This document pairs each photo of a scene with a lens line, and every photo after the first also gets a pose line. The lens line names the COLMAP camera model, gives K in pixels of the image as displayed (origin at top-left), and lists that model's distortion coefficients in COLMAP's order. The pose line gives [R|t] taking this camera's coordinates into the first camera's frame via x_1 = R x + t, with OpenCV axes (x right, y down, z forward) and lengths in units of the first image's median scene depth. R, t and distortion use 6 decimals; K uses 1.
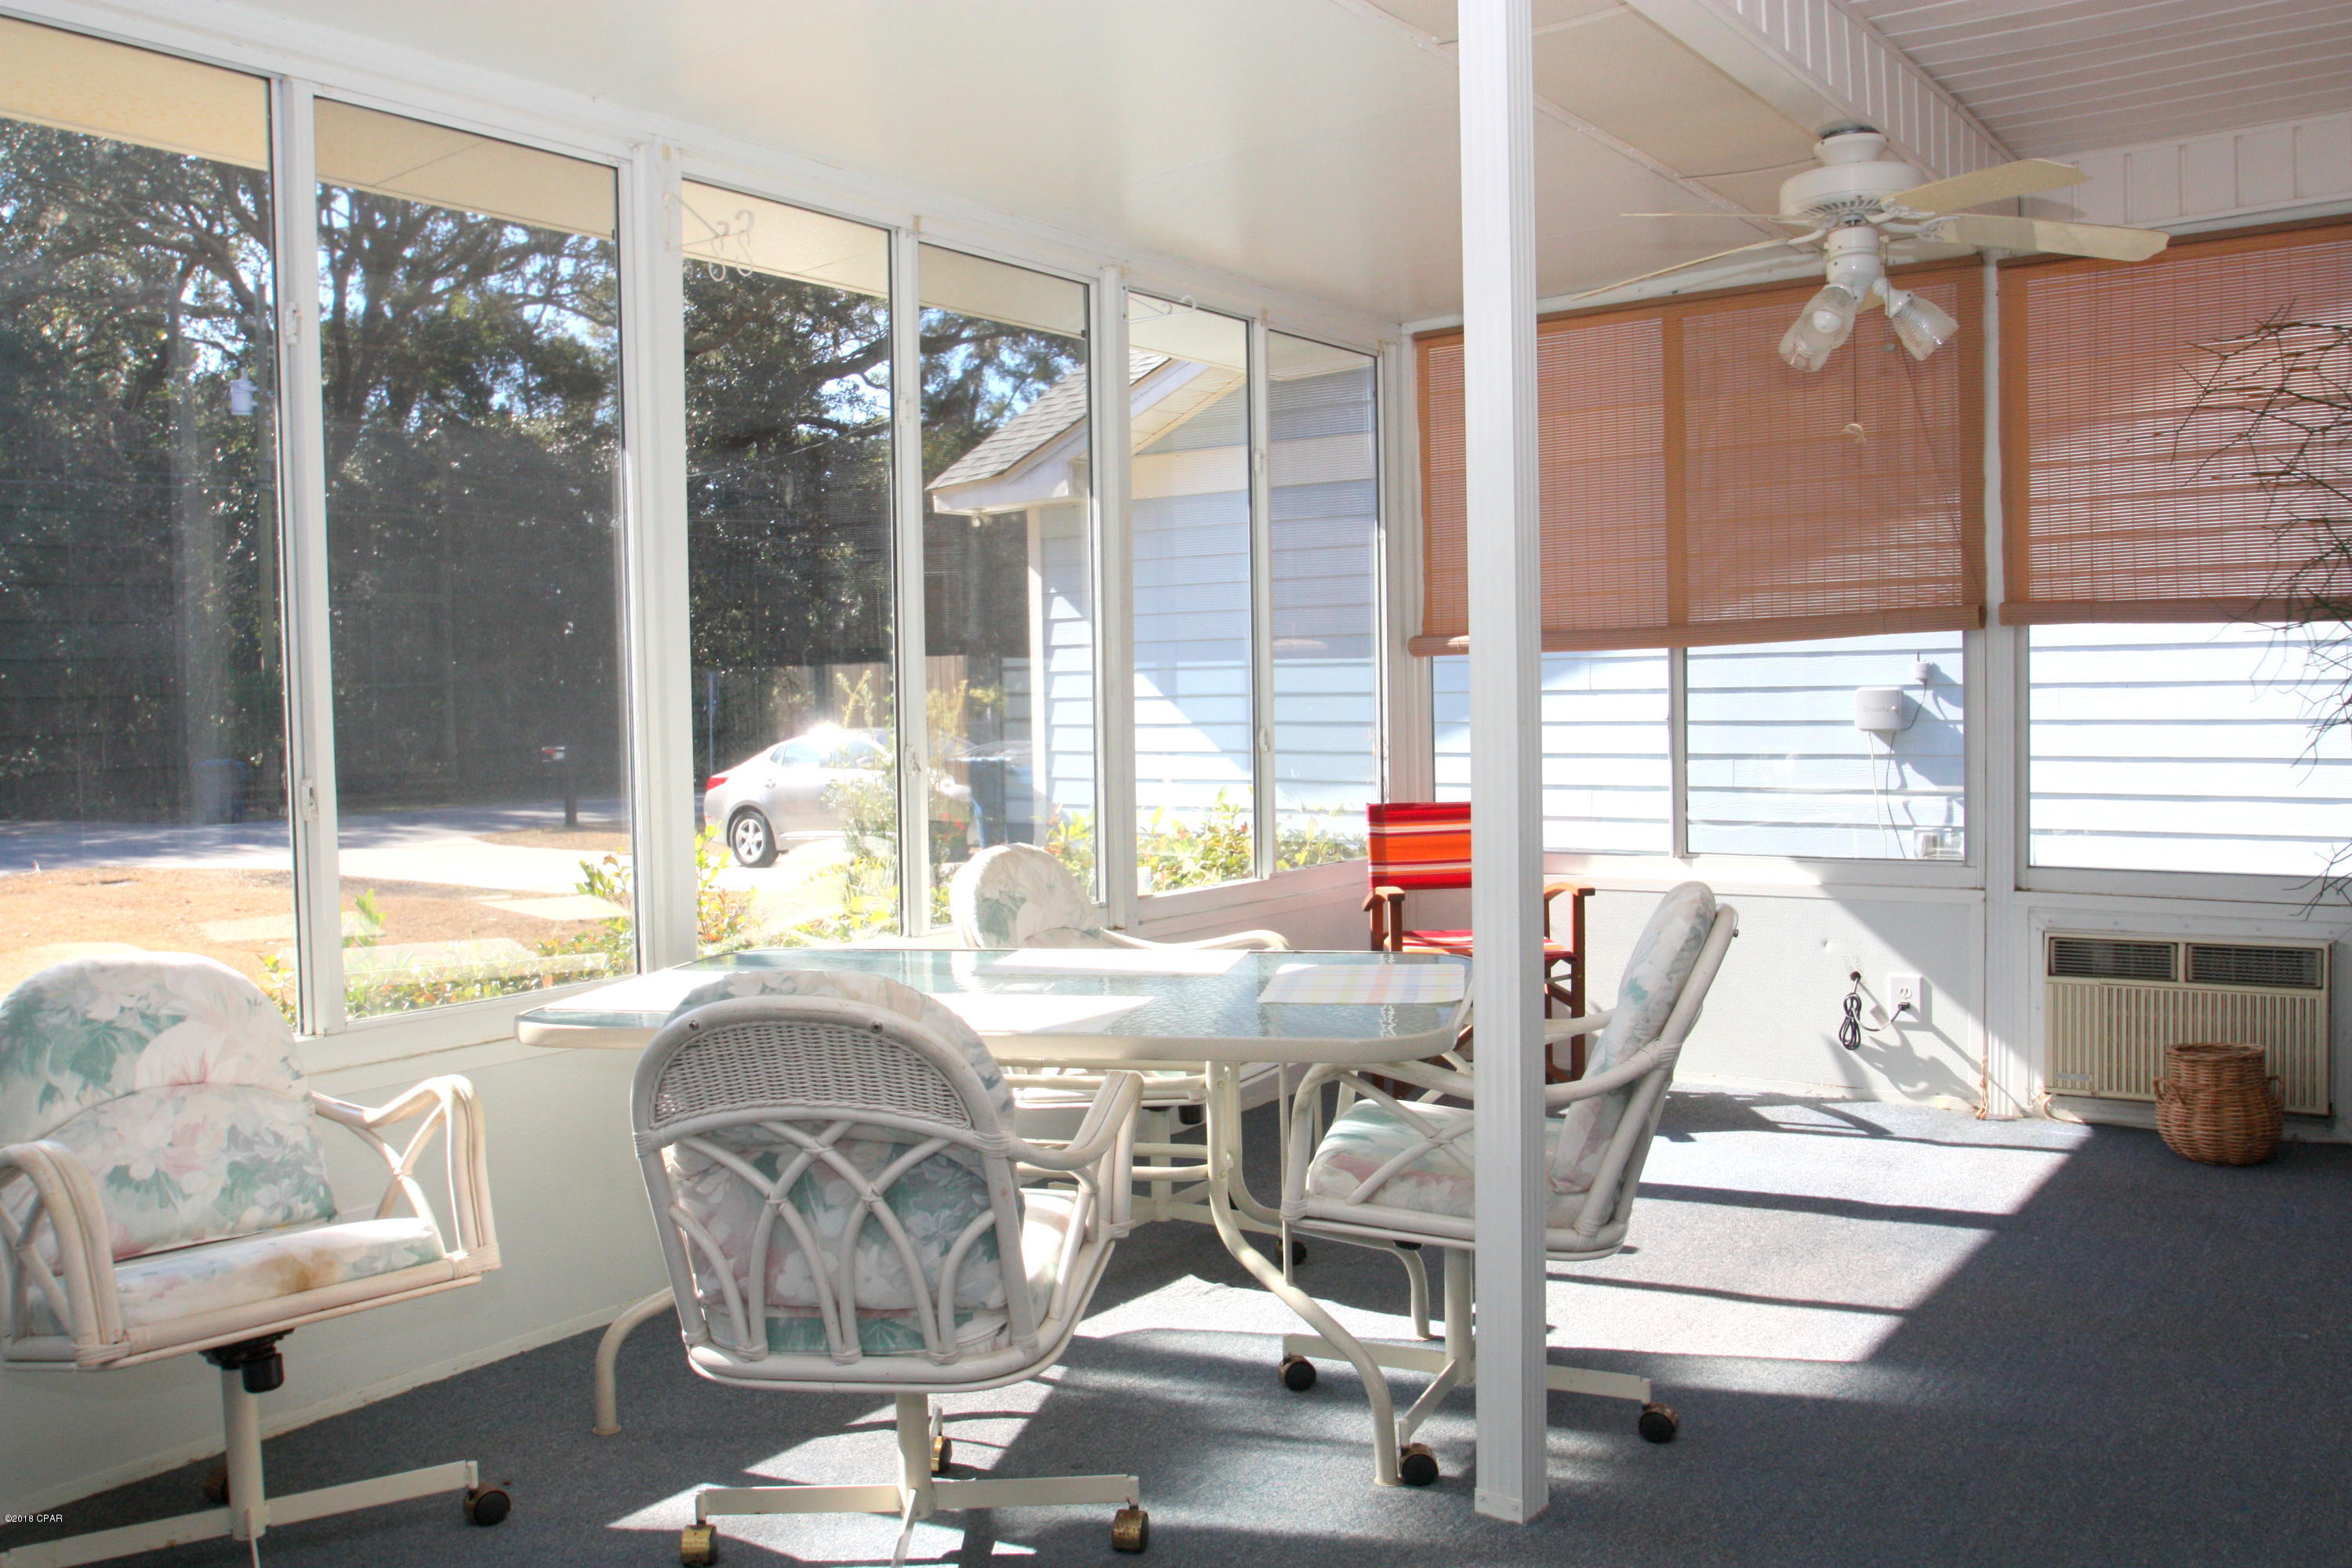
lens RADIAL K [[1916.1, 0, 1176.0], [0, 1916.1, 784.0], [0, 0, 1]] dist [-0.044304, 0.011242]
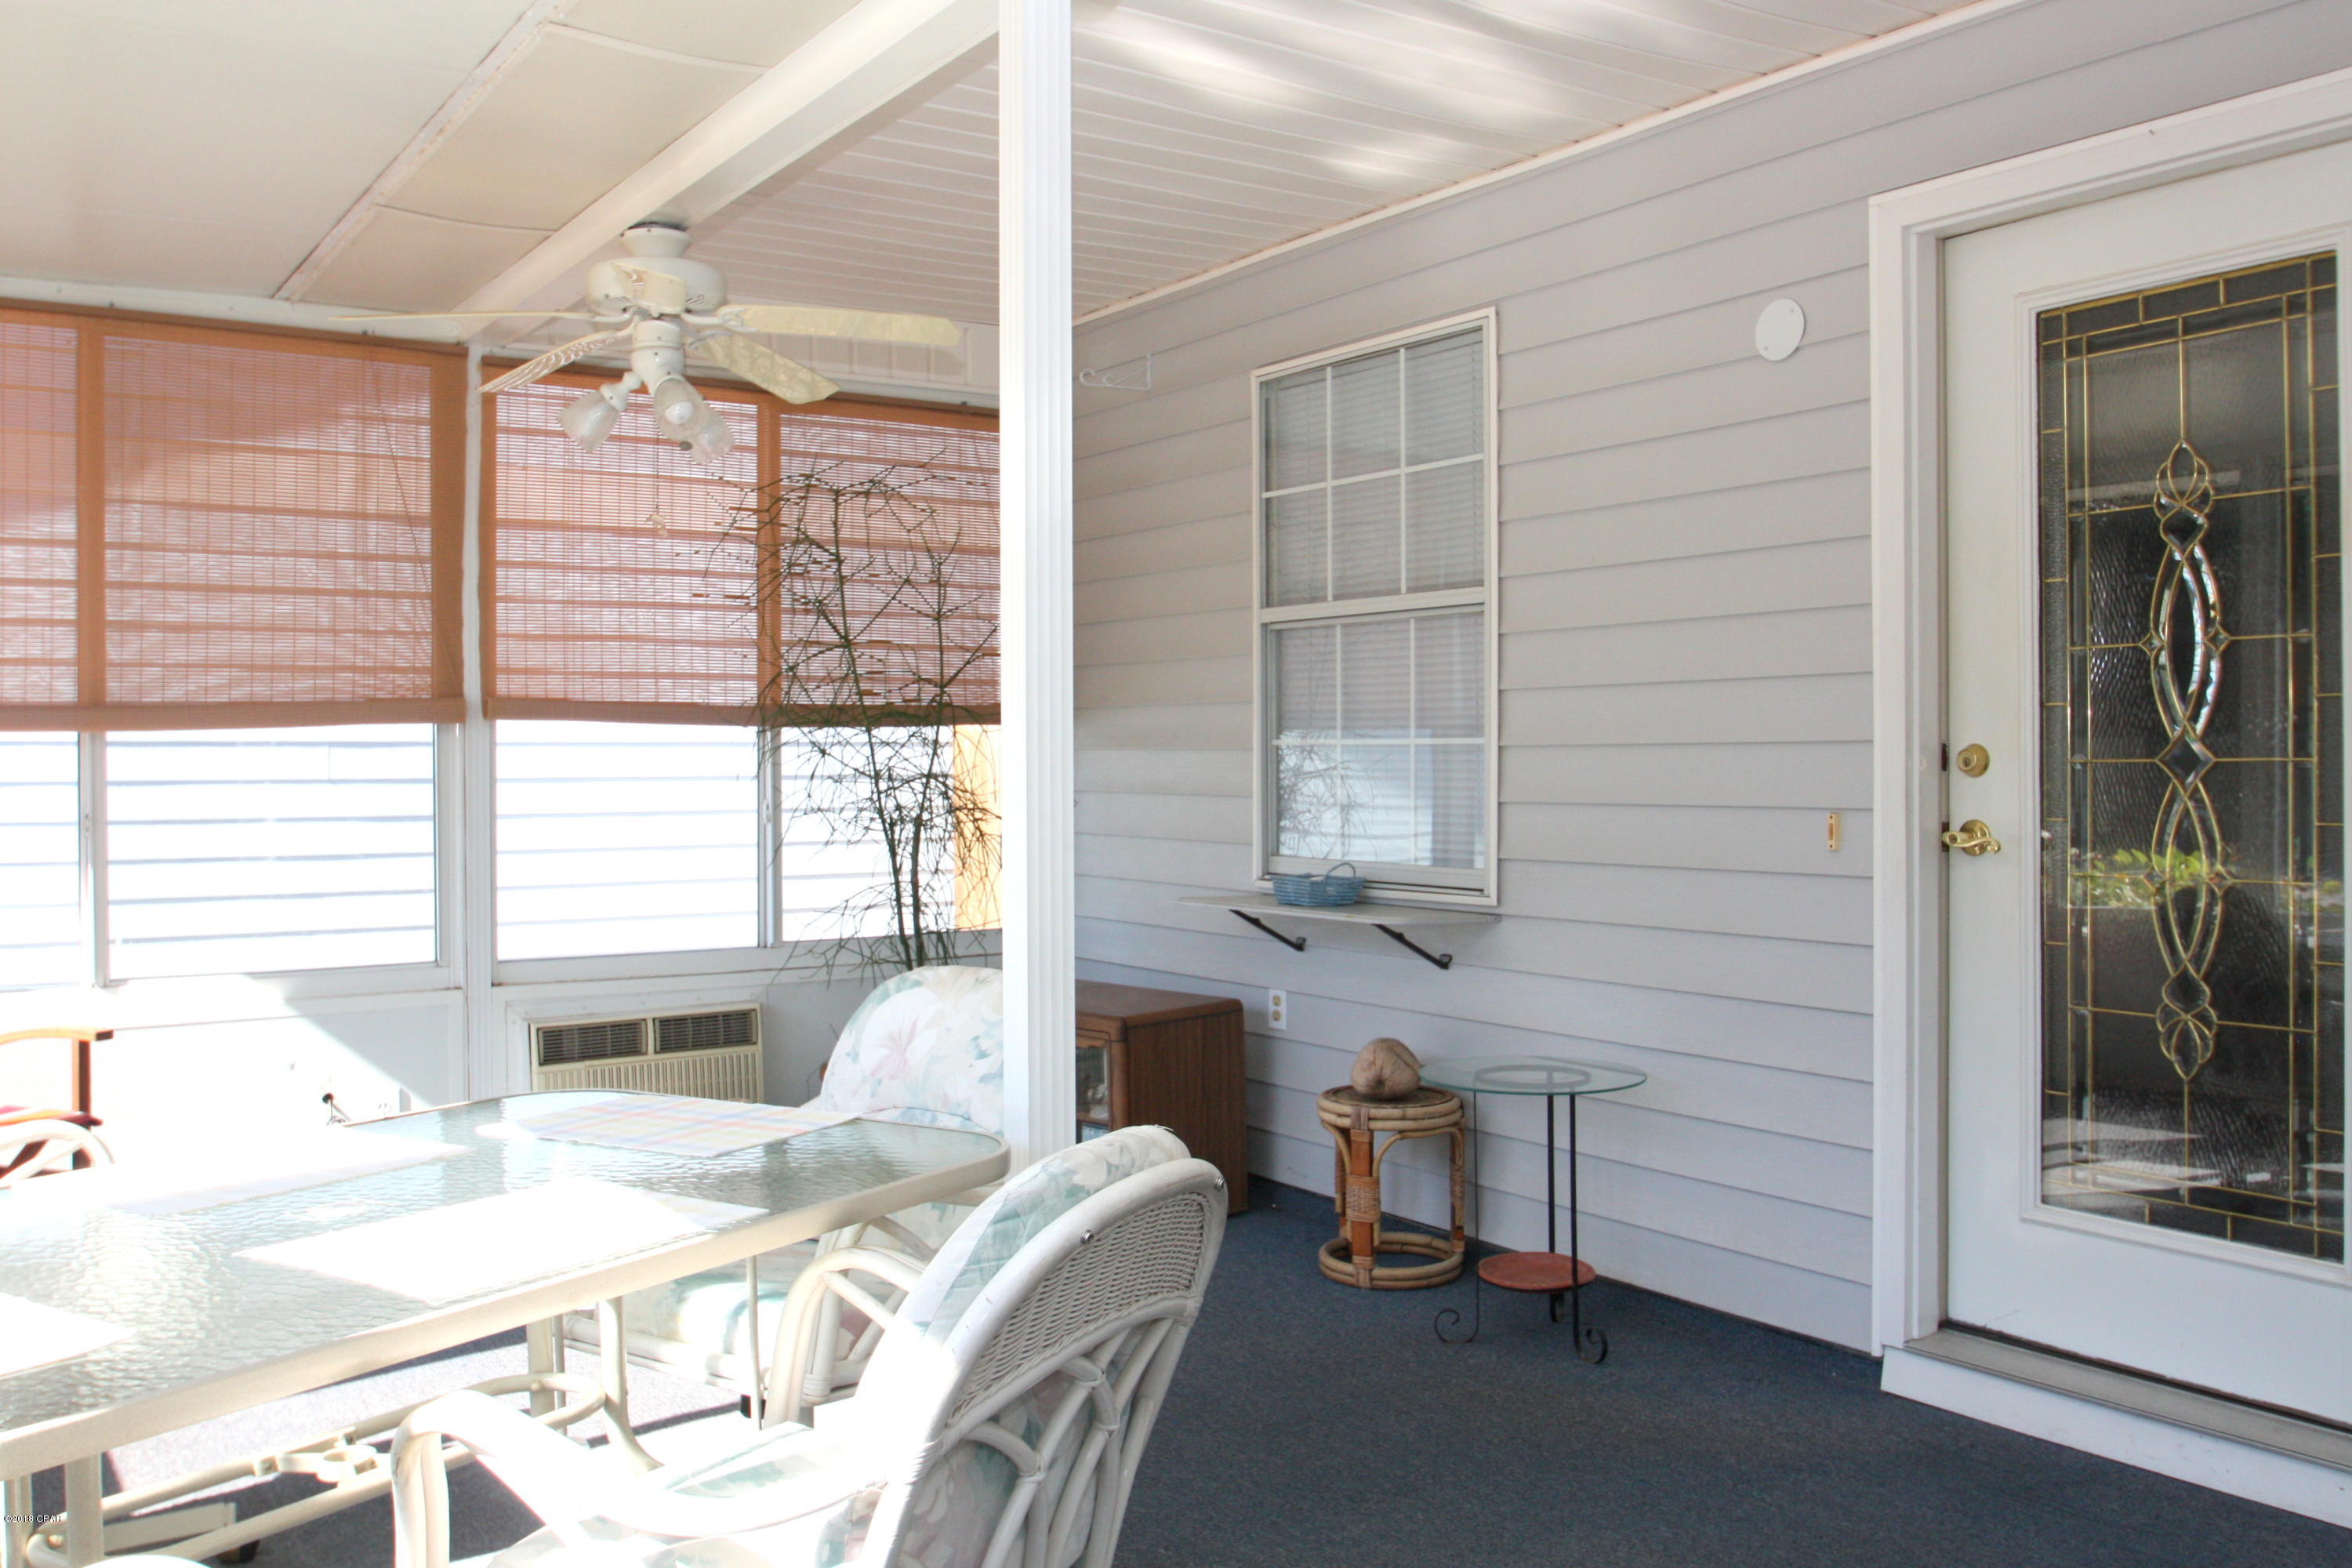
lens RADIAL K [[1916.1, 0, 1176.0], [0, 1916.1, 784.0], [0, 0, 1]] dist [-0.044304, 0.011242]
pose [[0.355303, 0.008379, 0.934713, -0.360285], [0.043580, 0.998724, -0.025518, -0.008466], [-0.933735, 0.049802, 0.354485, 0.302908]]
